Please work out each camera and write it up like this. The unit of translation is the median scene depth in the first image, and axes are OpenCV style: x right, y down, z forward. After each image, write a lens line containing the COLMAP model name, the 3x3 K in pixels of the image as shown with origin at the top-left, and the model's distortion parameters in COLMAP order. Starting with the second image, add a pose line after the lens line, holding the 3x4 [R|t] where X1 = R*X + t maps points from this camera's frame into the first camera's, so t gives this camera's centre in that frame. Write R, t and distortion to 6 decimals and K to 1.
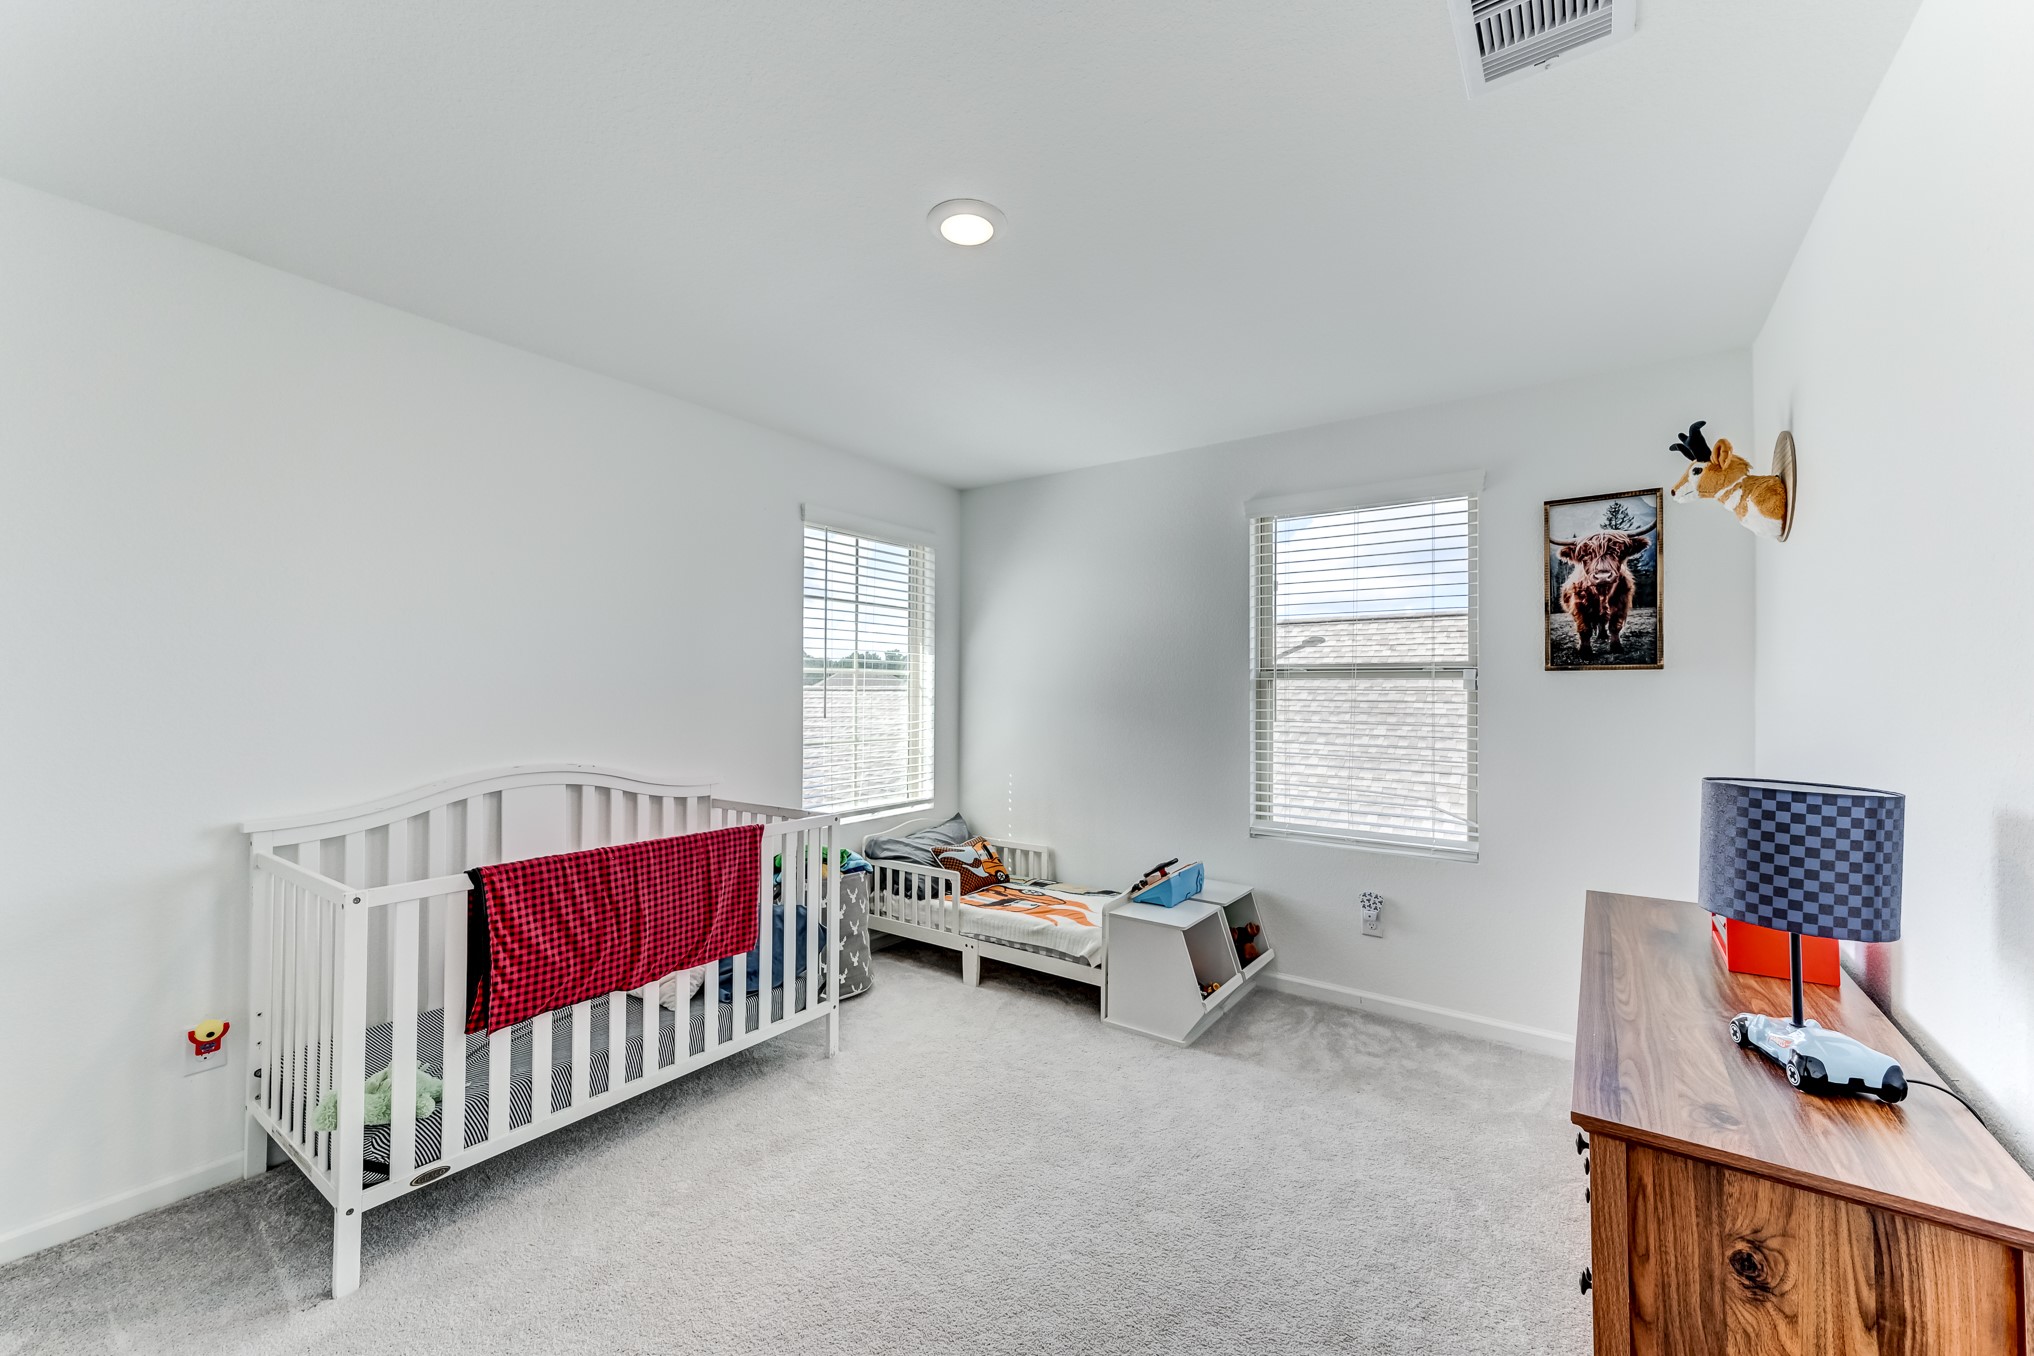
lens RADIAL K [[793.0, 0, 1018.7], [0, 793.0, 684.7], [0, 0, 1]] dist [0.009115, 0.000111]
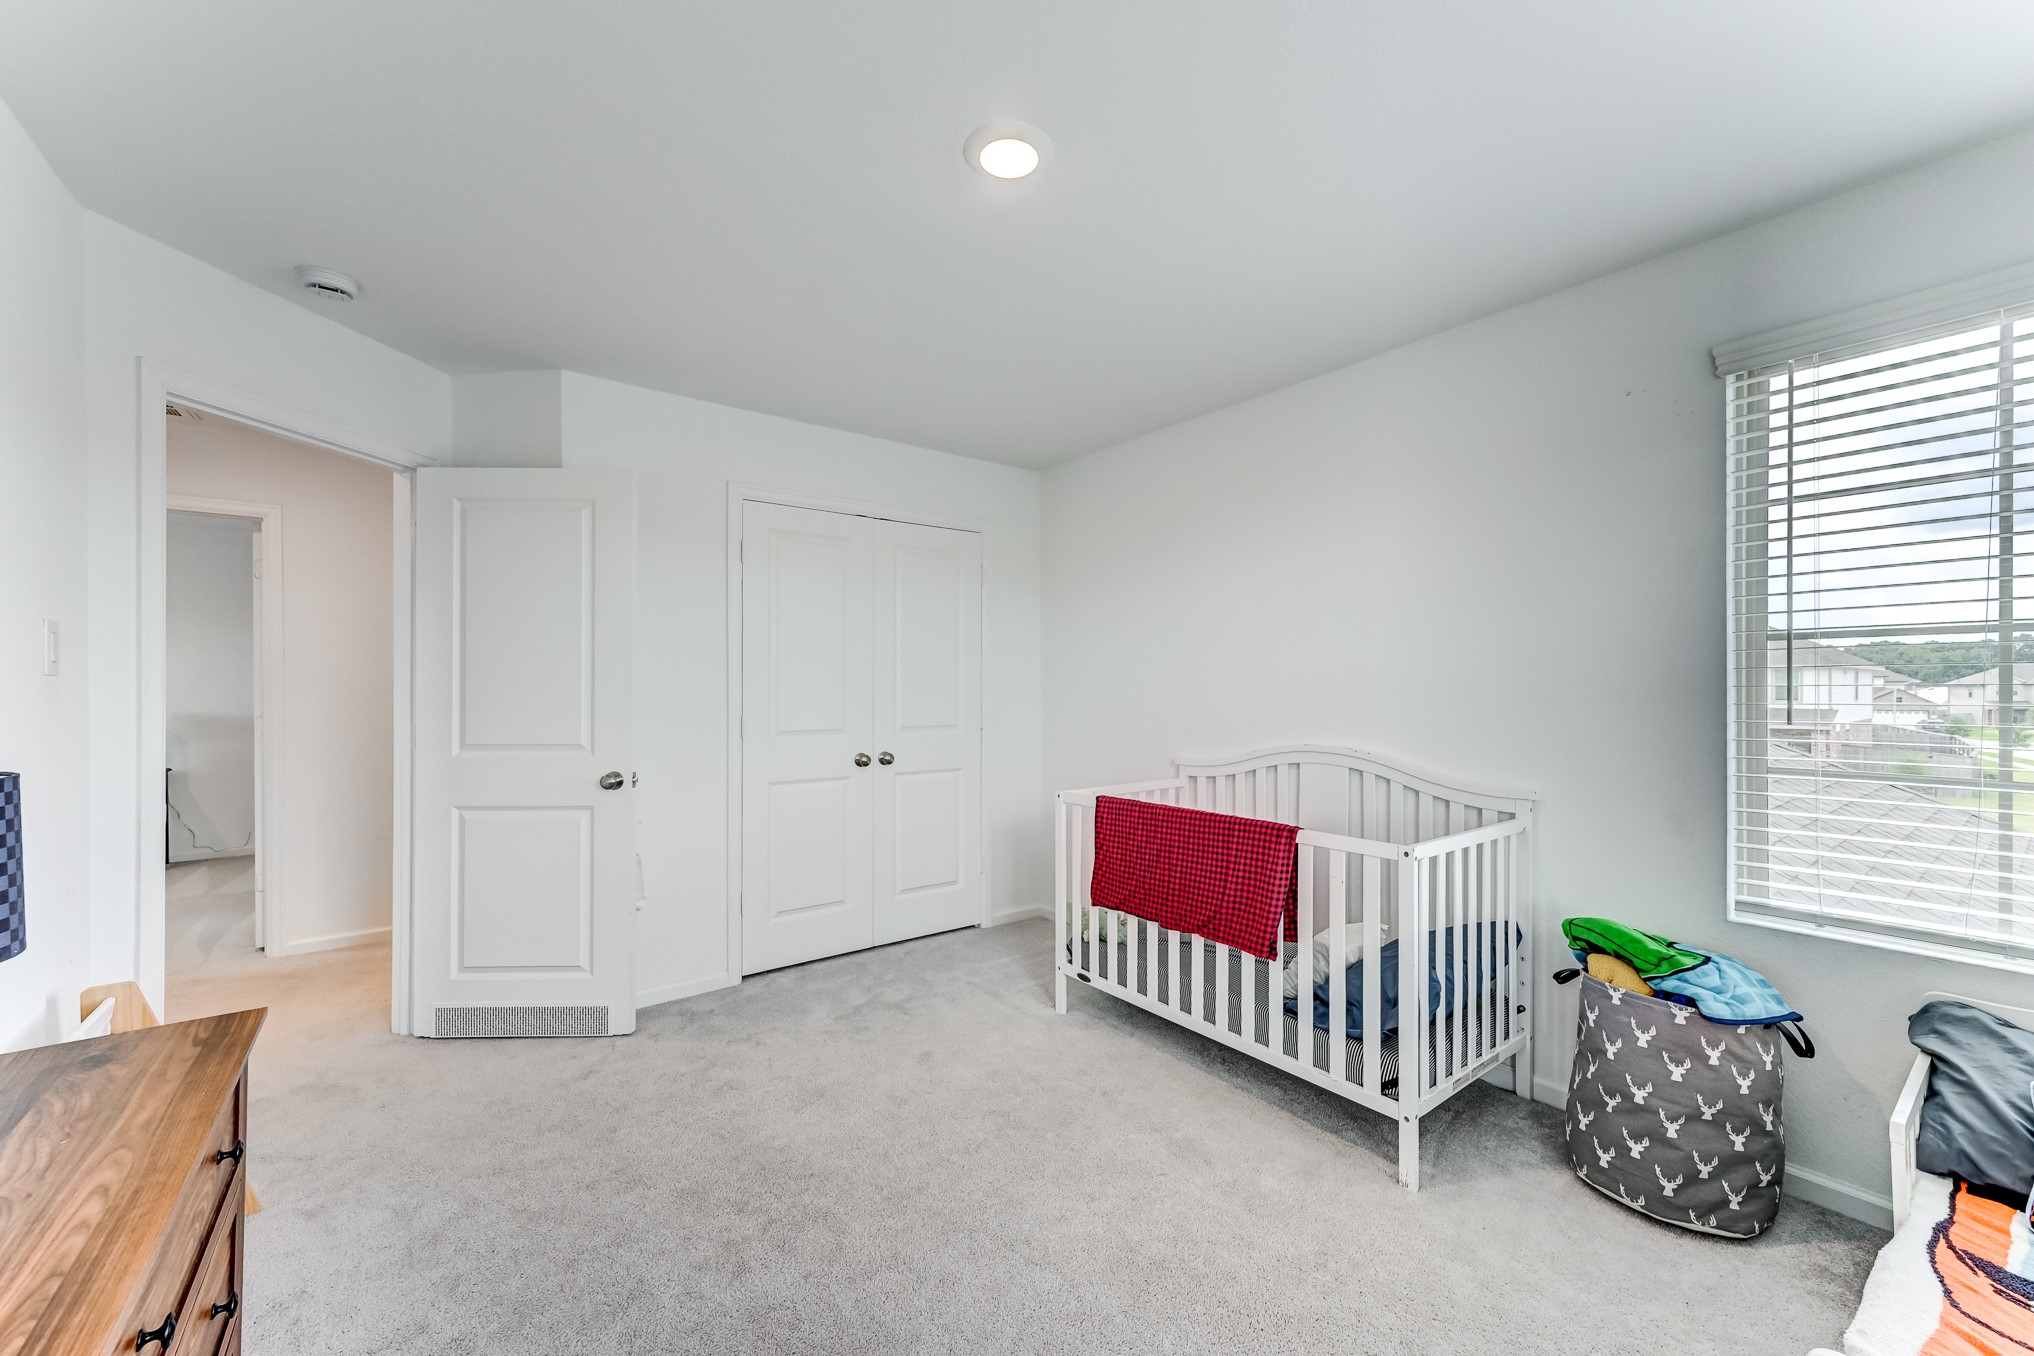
lens RADIAL K [[793.0, 0, 1018.7], [0, 793.0, 684.7], [0, 0, 1]] dist [0.009115, 0.000111]
pose [[-0.291573, -0.010695, -0.956489, 0.661395], [0.006755, 0.999890, -0.013240, 0.032198], [0.956525, -0.010321, -0.291468, 1.059120]]
